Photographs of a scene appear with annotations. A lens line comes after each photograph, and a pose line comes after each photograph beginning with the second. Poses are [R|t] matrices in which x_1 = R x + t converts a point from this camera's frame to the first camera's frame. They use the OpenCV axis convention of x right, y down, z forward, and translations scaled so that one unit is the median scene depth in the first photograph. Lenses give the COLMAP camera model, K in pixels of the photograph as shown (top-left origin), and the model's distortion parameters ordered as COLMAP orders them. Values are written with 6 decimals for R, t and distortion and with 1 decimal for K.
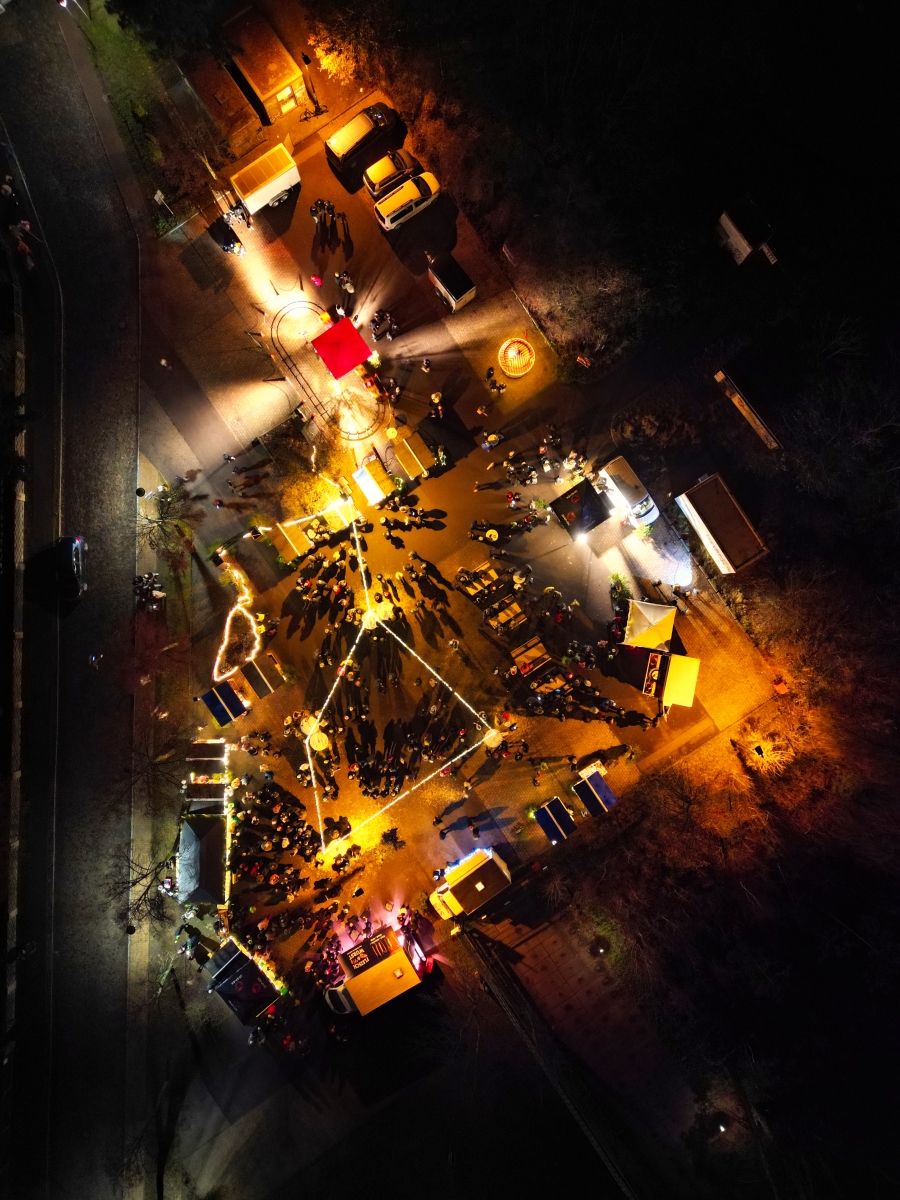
lens RADIAL K [[842.7, 0, 450.0], [0, 842.7, 600.0], [0, 0, 1]] dist [0.098111, -0.103164]
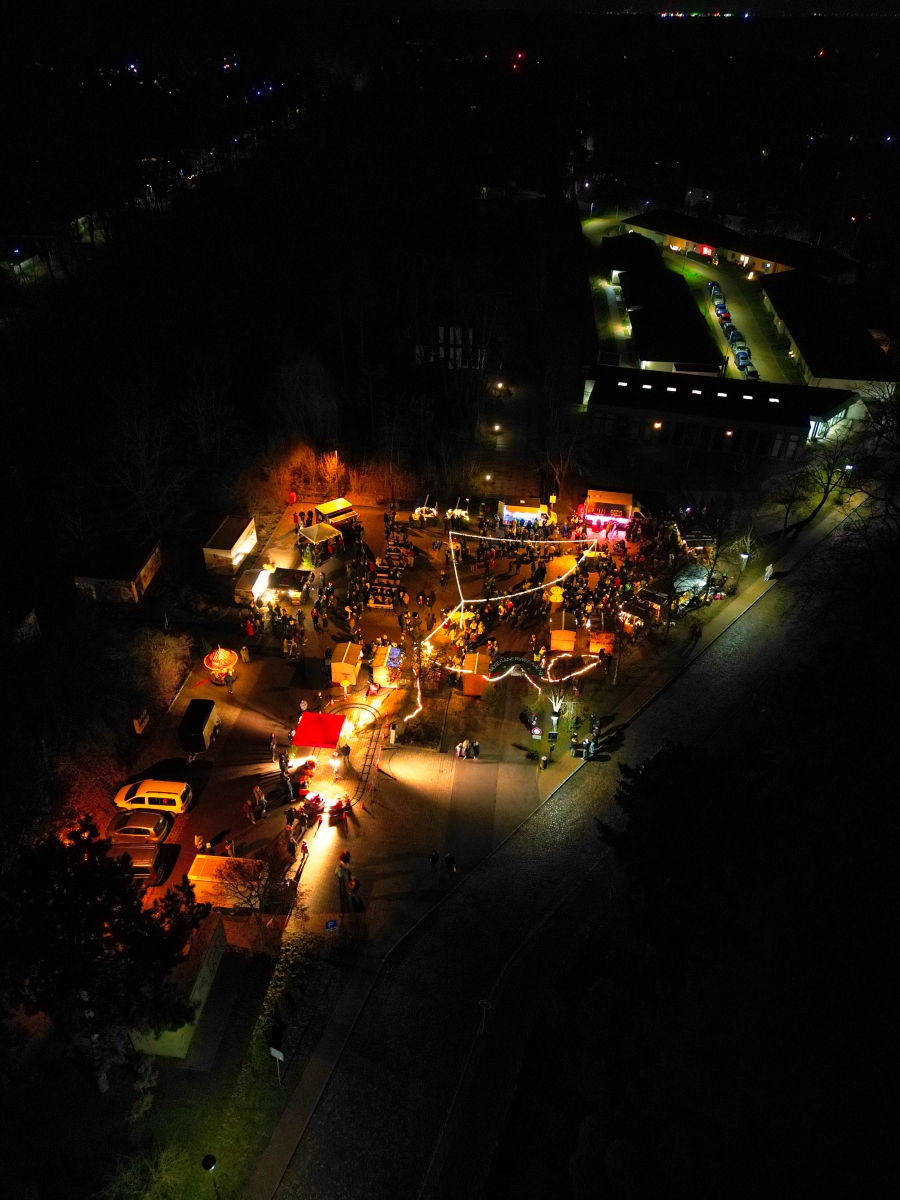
lens RADIAL K [[842.7, 0, 450.0], [0, 842.7, 600.0], [0, 0, 1]] dist [0.098111, -0.103164]
pose [[-0.756034, -0.359982, 0.546649, -0.723410], [0.654530, -0.413559, 0.632898, -0.747045], [-0.001760, 0.836290, 0.548284, 0.293892]]
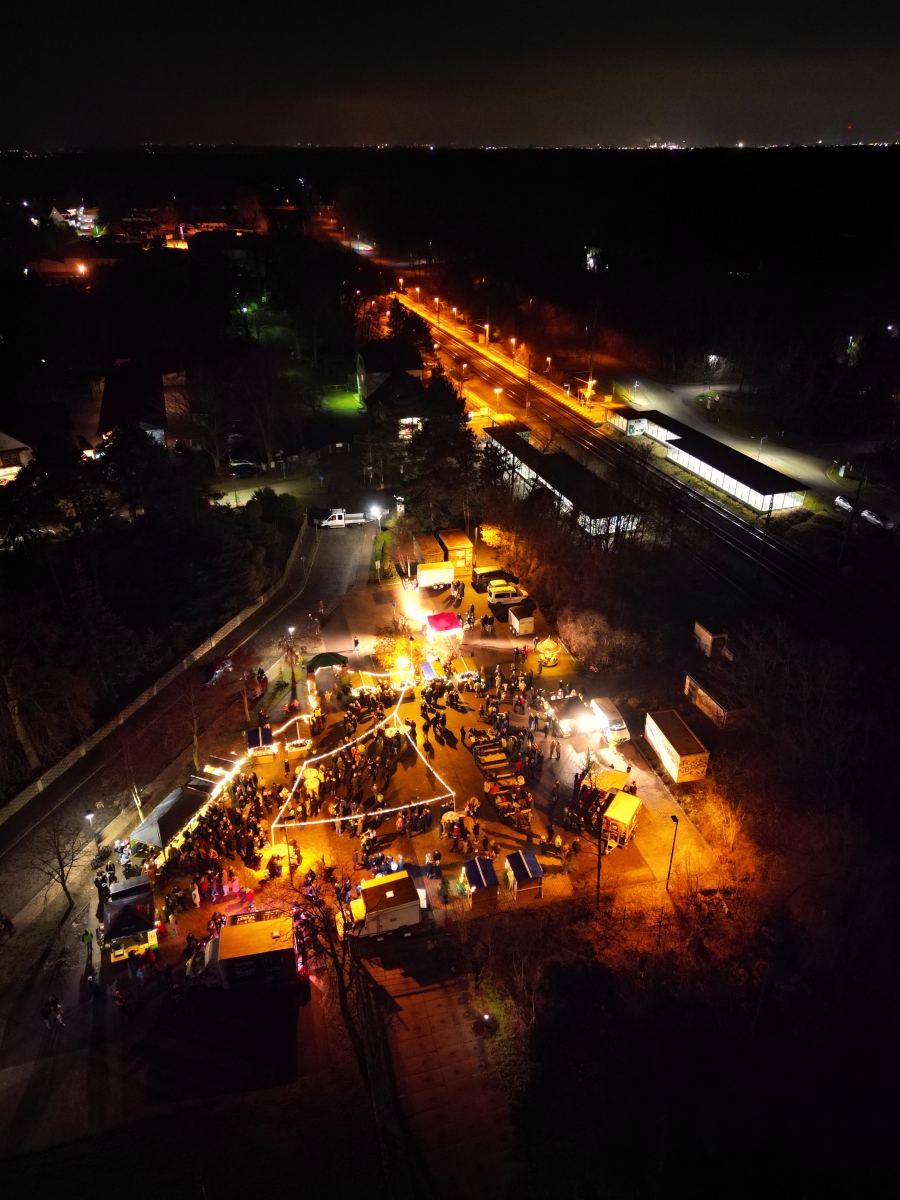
lens RADIAL K [[842.7, 0, 450.0], [0, 842.7, 600.0], [0, 0, 1]] dist [0.098111, -0.103164]
pose [[0.942407, 0.162251, -0.292480, 0.333877], [-0.334441, 0.445589, -0.830422, 0.972955], [-0.004411, 0.880412, 0.474189, 0.206860]]
